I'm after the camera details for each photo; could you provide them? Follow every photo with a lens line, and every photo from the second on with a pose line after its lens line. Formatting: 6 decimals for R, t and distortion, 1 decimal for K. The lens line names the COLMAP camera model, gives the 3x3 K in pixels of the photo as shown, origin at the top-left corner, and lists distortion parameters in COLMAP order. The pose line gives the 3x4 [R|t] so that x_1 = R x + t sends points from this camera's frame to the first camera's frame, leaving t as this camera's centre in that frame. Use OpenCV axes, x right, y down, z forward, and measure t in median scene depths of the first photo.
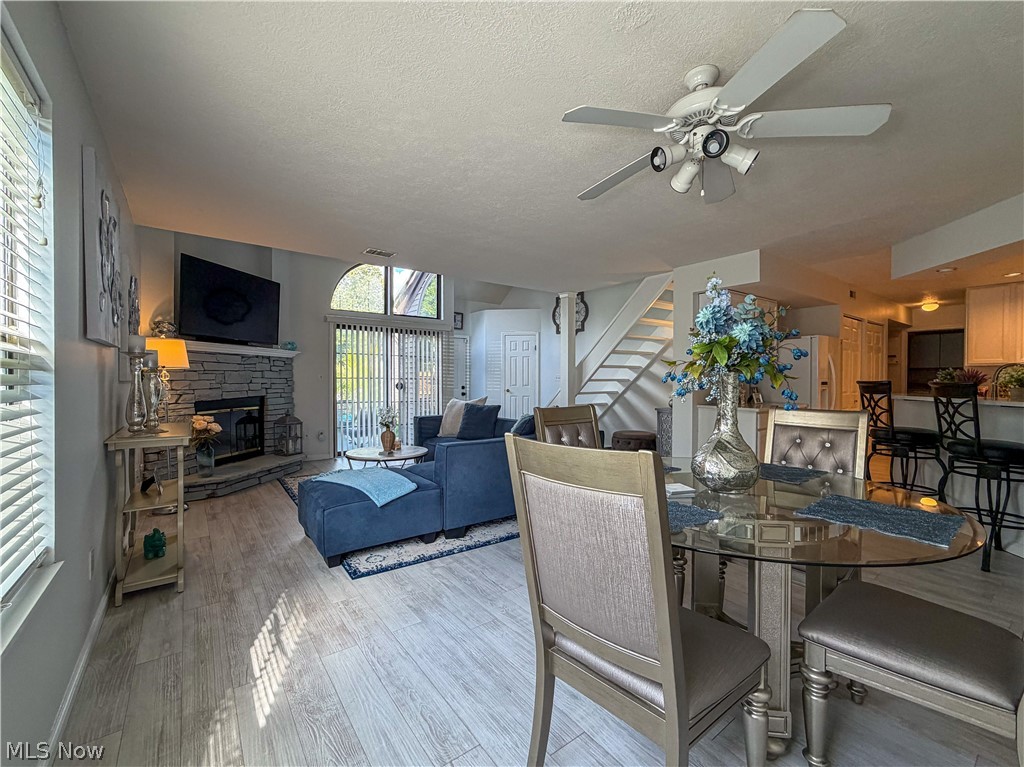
lens RADIAL K [[409.5, 0, 508.6], [0, 409.5, 382.1], [0, 0, 1]] dist [-0.007725, 0.000736]
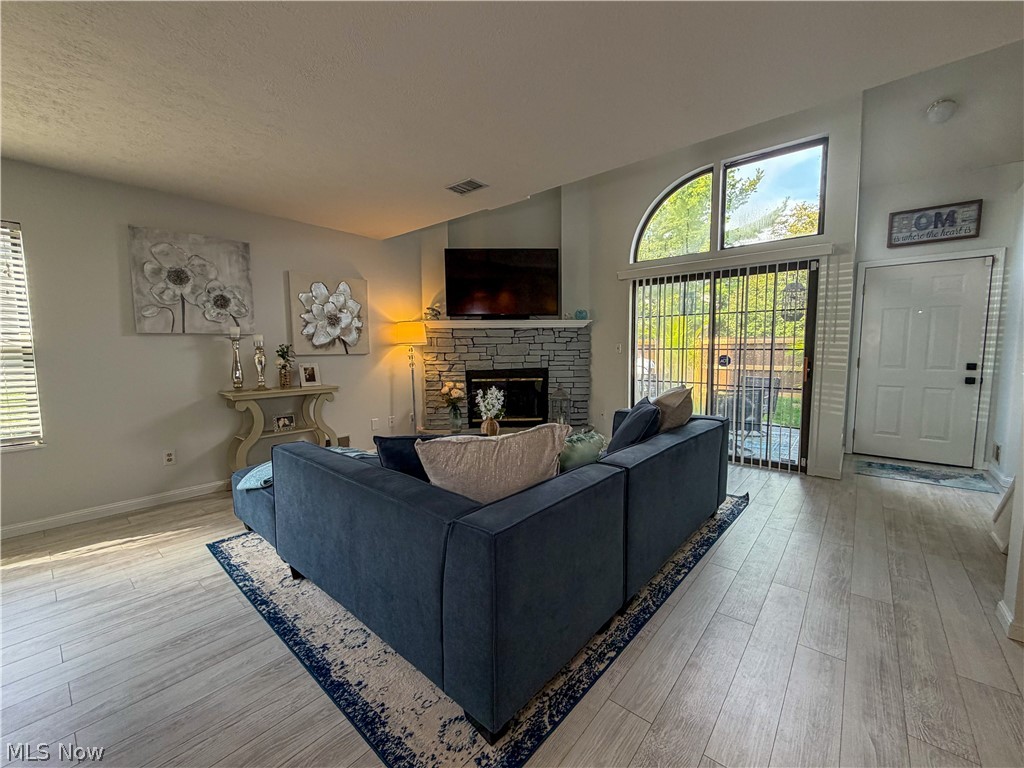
lens RADIAL K [[409.5, 0, 508.8], [0, 409.5, 388.4], [0, 0, 1]] dist [-0.007725, 0.000736]
pose [[0.252964, 0.084636, -0.963767, 0.385704], [0.001629, 0.996128, 0.087905, -0.005667], [0.967474, -0.023807, 0.251846, 0.724527]]
